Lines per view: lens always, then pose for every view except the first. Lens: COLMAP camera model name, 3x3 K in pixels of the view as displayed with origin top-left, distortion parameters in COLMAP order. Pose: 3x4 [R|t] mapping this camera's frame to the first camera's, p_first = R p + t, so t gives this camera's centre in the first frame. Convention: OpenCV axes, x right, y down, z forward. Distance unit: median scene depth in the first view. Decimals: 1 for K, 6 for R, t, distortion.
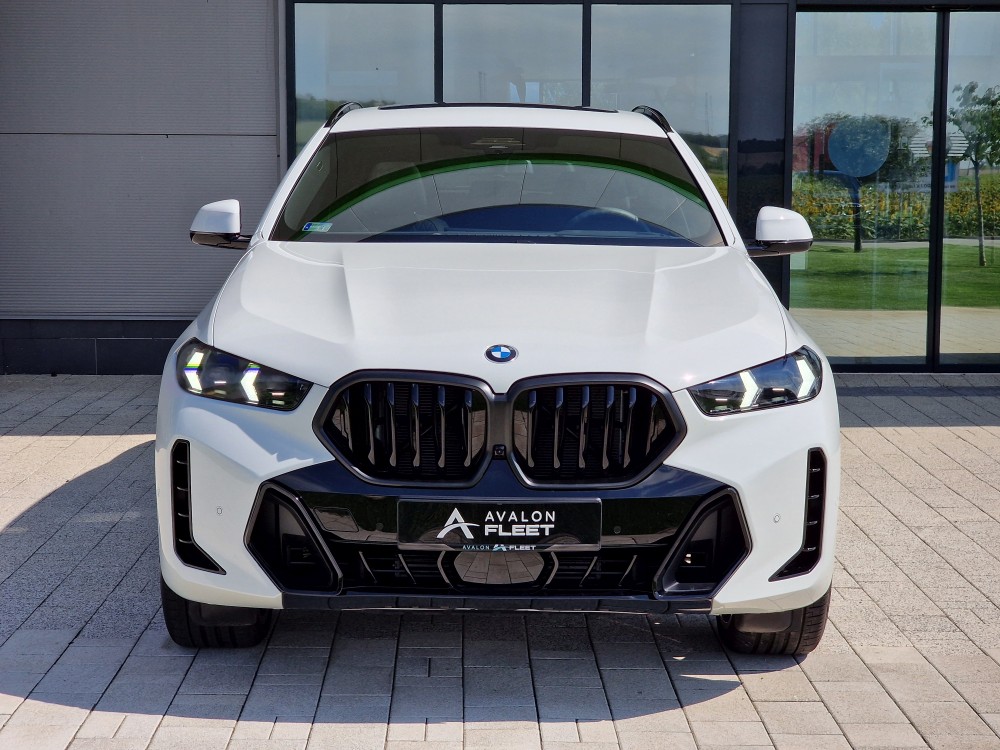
lens RADIAL K [[1931.0, 0, 504.1], [0, 1931.0, 381.6], [0, 0, 1]] dist [0.024431, 0.000000]
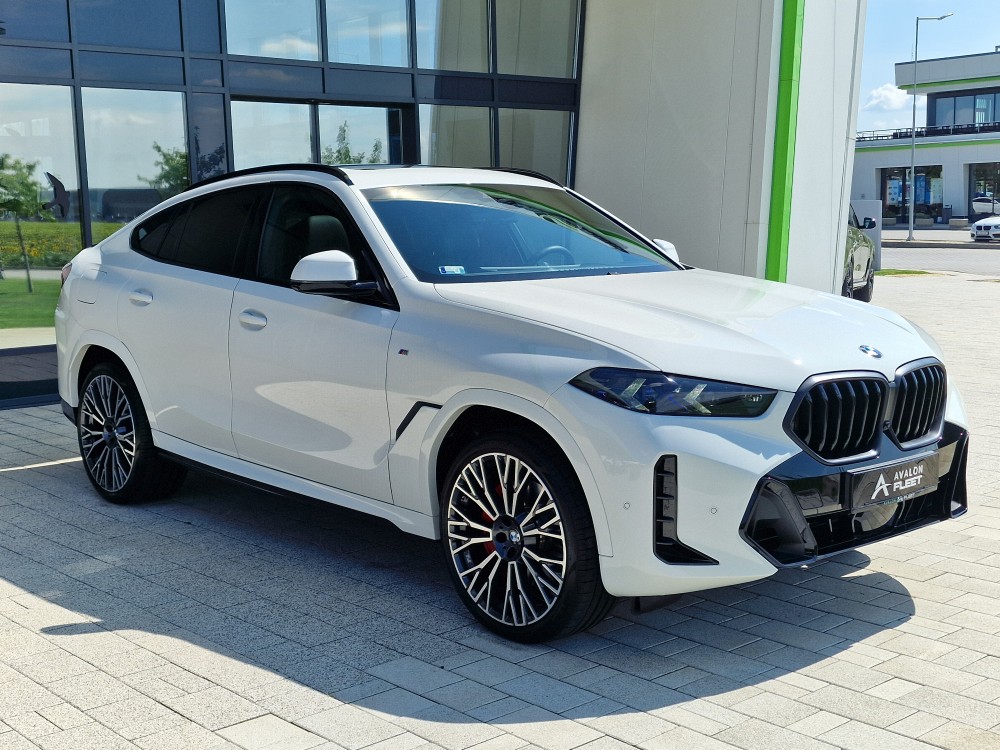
lens RADIAL K [[1304.4, 0, 502.6], [0, 1304.4, 370.2], [0, 0, 1]] dist [0.069939, 0.000000]
pose [[0.755088, -0.105229, 0.647124, -0.750109], [0.102568, 0.993842, 0.041929, -0.063219], [-0.647551, 0.034715, 0.761231, 0.487752]]
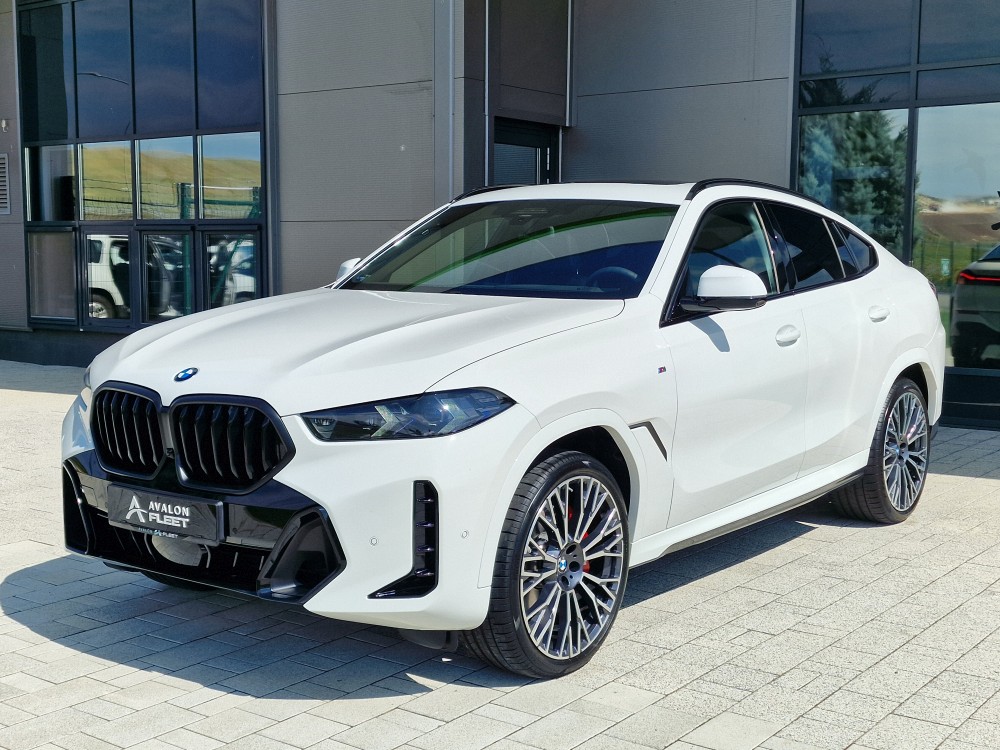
lens RADIAL K [[1304.4, 0, 501.2], [0, 1304.4, 370.5], [0, 0, 1]] dist [0.069939, 0.000000]
pose [[0.791286, 0.050455, -0.609361, 0.649993], [-0.070074, 0.997506, -0.008402, -0.023194], [0.607418, 0.049349, 0.792848, 0.464143]]
